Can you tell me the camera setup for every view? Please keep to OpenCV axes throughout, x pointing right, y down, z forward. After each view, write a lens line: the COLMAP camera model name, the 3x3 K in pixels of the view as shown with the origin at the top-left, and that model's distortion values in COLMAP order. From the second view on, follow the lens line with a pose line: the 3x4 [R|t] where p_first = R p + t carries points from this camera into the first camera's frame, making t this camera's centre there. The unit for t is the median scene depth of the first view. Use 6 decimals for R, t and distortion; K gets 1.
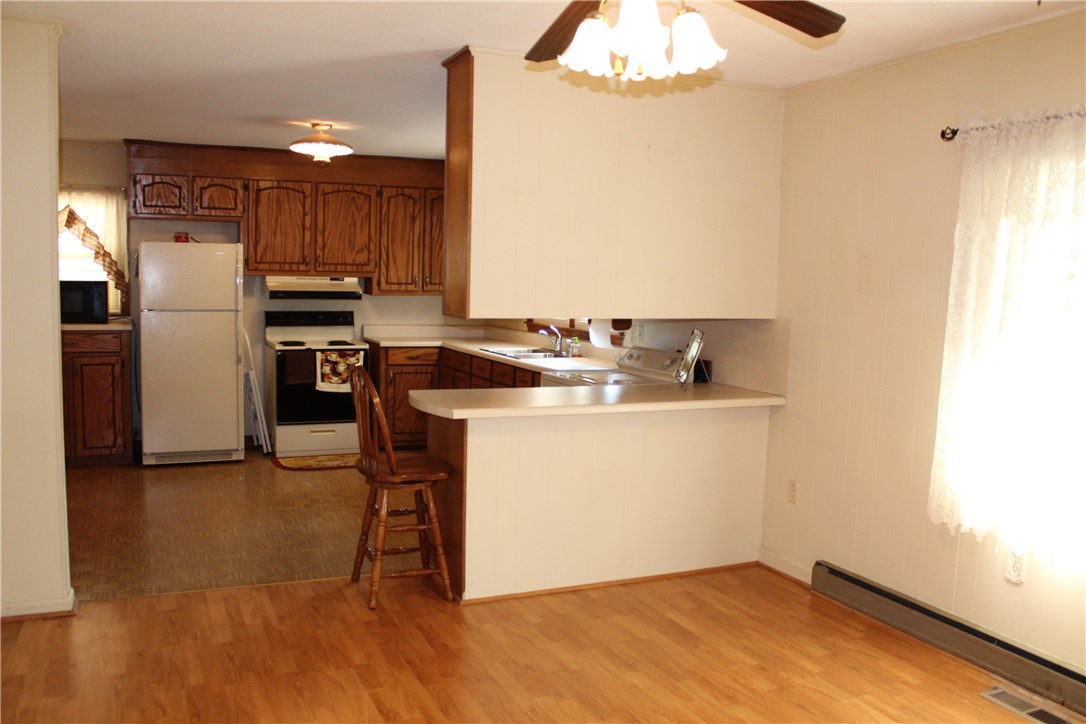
lens RADIAL K [[917.7, 0, 535.3], [0, 917.7, 366.2], [0, 0, 1]] dist [-0.128292, 0.077635]
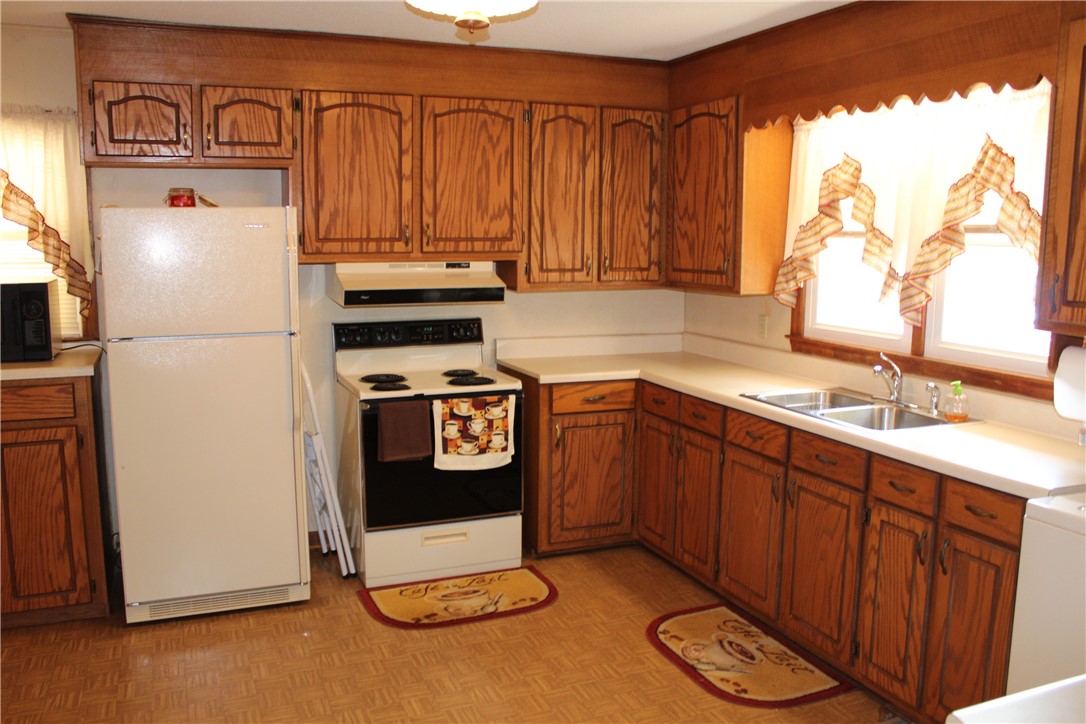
lens RADIAL K [[917.7, 0, 544.7], [0, 917.7, 364.0], [0, 0, 1]] dist [-0.128292, 0.077635]
pose [[0.999579, -0.017582, -0.023075, -0.159105], [0.018543, 0.998941, 0.042119, -0.059949], [0.022310, -0.042529, 0.998846, 0.445643]]
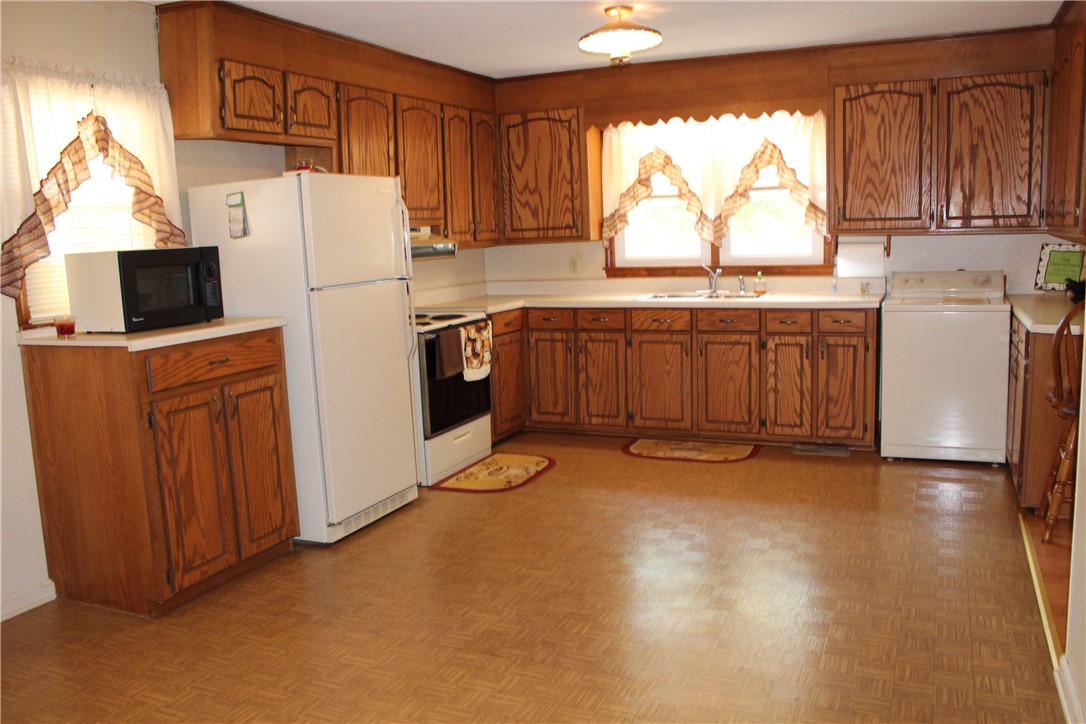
lens RADIAL K [[917.7, 0, 535.7], [0, 917.7, 360.0], [0, 0, 1]] dist [-0.128292, 0.077635]
pose [[0.740122, -0.147419, 0.656115, -0.673872], [0.123856, 0.988867, 0.082469, -0.043335], [-0.660968, 0.020226, 0.750141, 0.414445]]
